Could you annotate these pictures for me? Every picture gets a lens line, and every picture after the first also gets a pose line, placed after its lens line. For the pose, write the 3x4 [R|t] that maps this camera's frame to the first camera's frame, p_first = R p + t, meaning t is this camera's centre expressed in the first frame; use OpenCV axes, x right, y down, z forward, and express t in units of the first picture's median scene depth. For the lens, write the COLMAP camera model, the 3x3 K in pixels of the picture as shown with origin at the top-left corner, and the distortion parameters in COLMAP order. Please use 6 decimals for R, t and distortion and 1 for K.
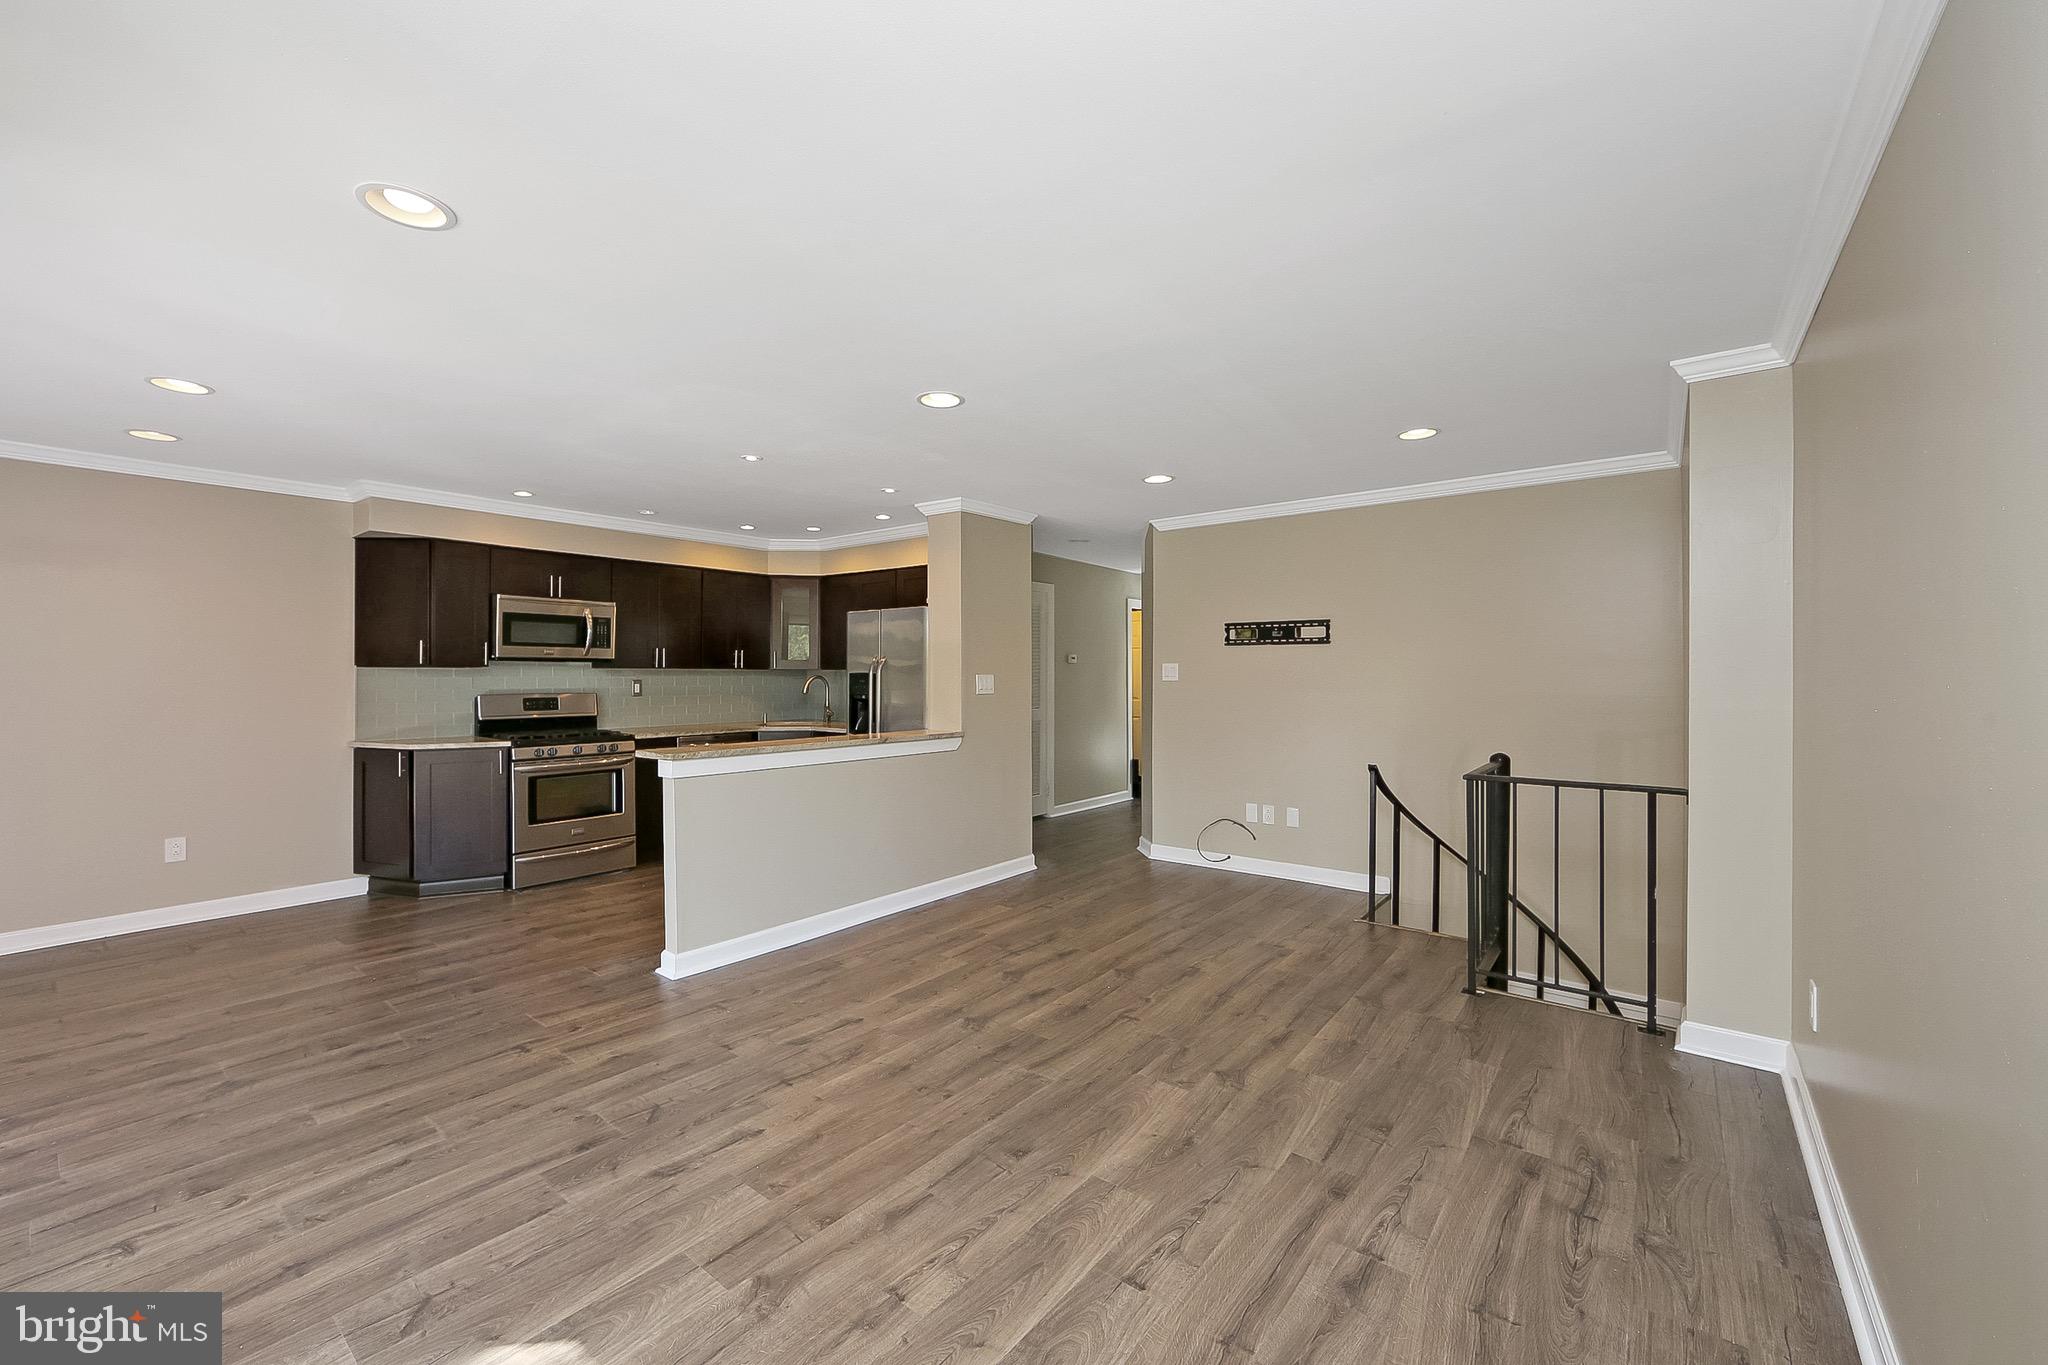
lens RADIAL K [[820.5, 0, 1011.8], [0, 820.5, 672.0], [0, 0, 1]] dist [-0.001299, -0.000005]
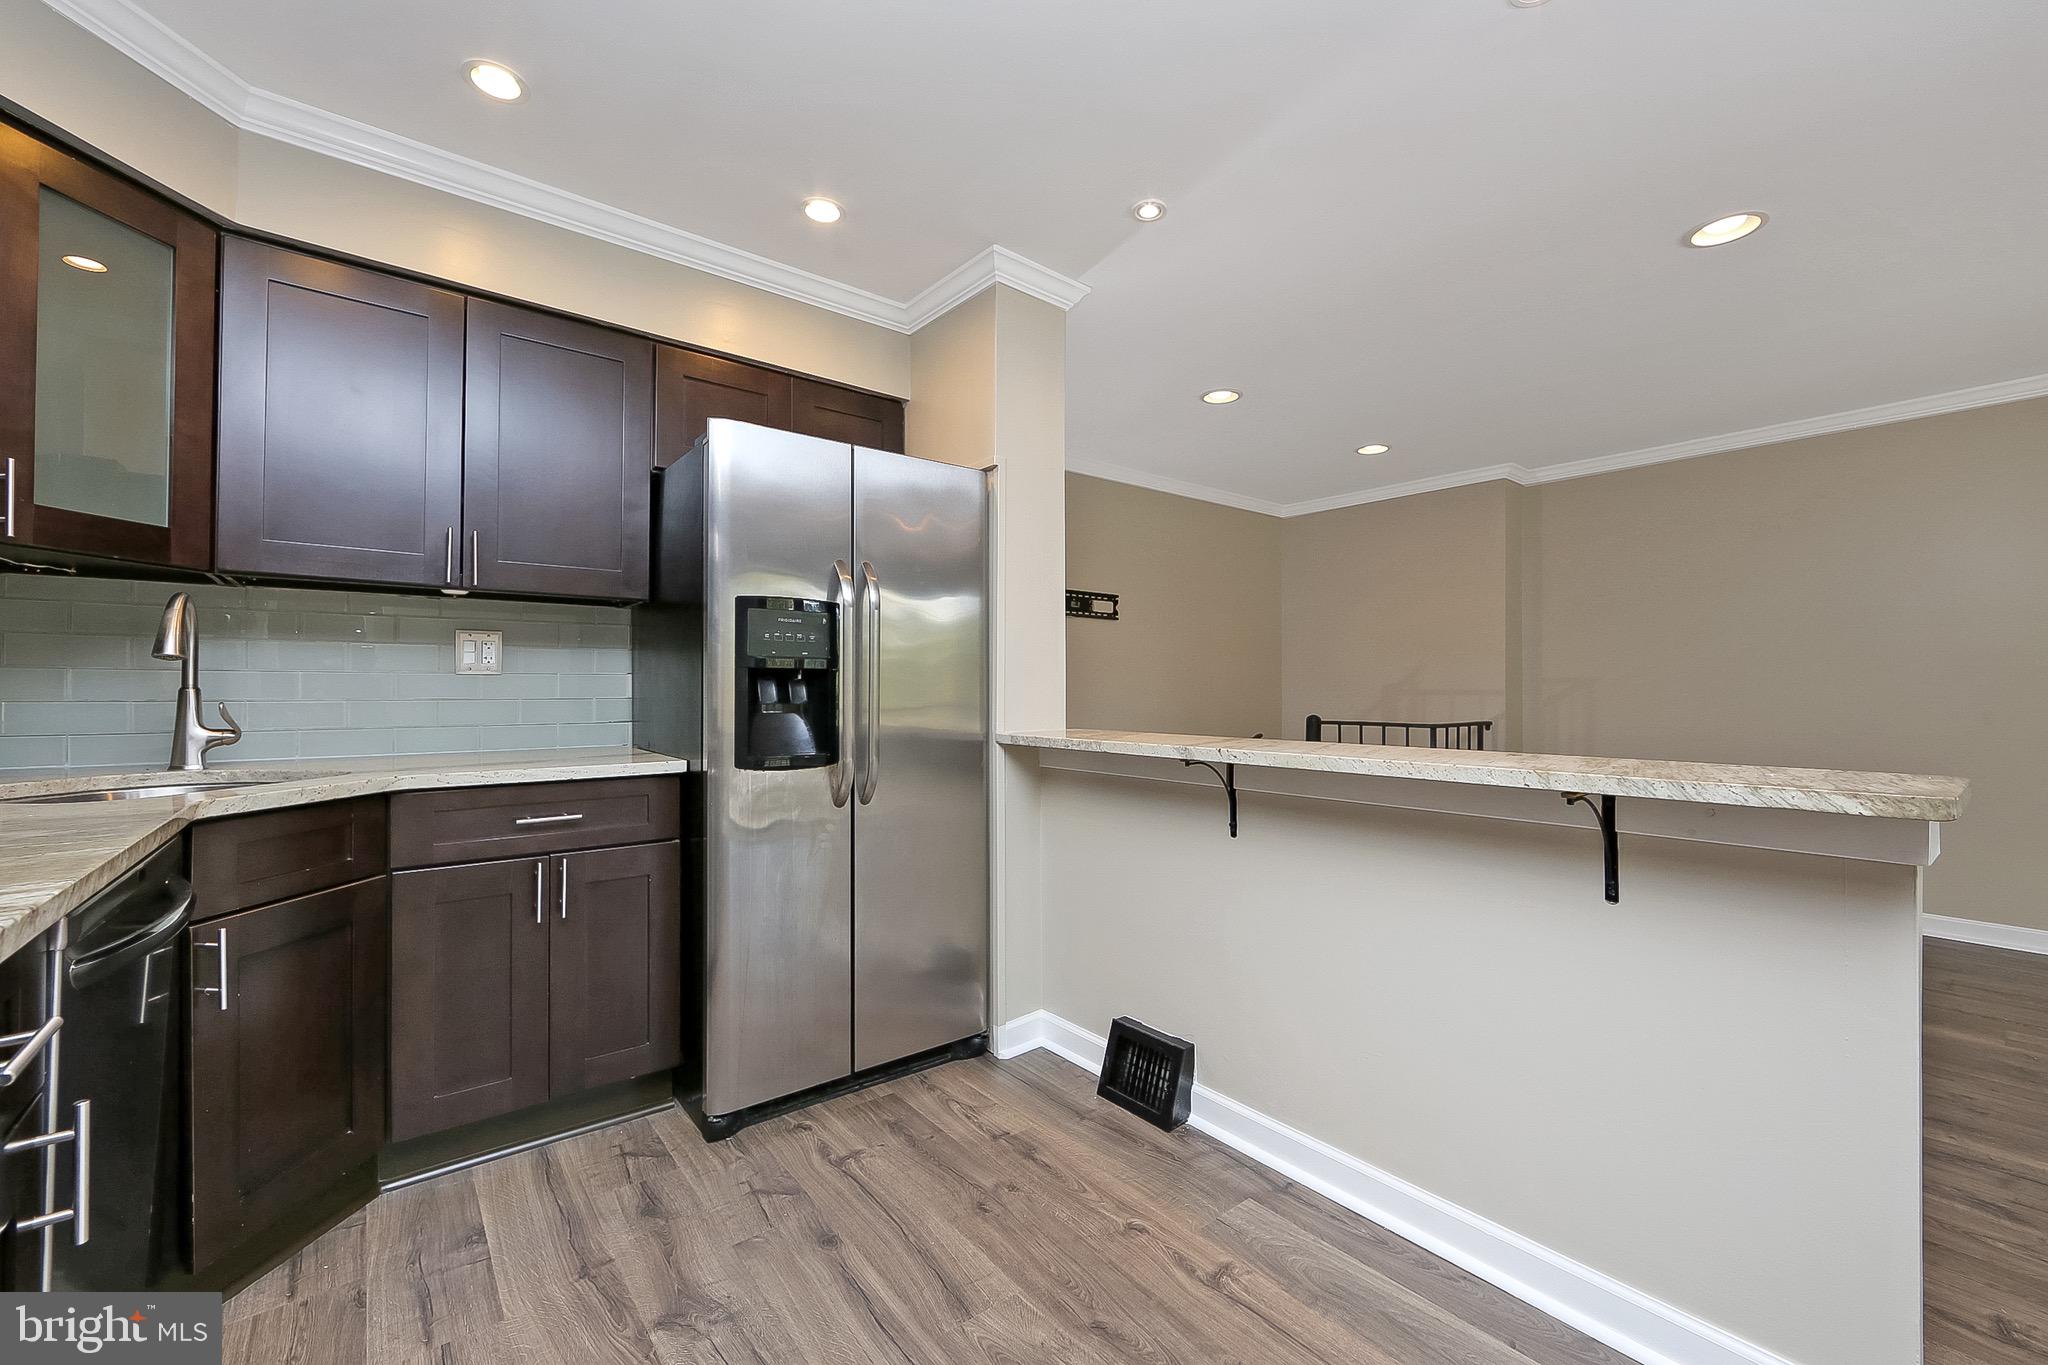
lens RADIAL K [[817.1, 0, 1024.0], [0, 817.1, 682.5], [0, 0, 1]] dist [-0.002947, -0.000239]
pose [[0.215971, 0.006272, 0.976380, -0.555208], [-0.004267, 0.999976, -0.005480, 0.042910], [-0.976390, -0.002983, 0.215993, 0.881203]]
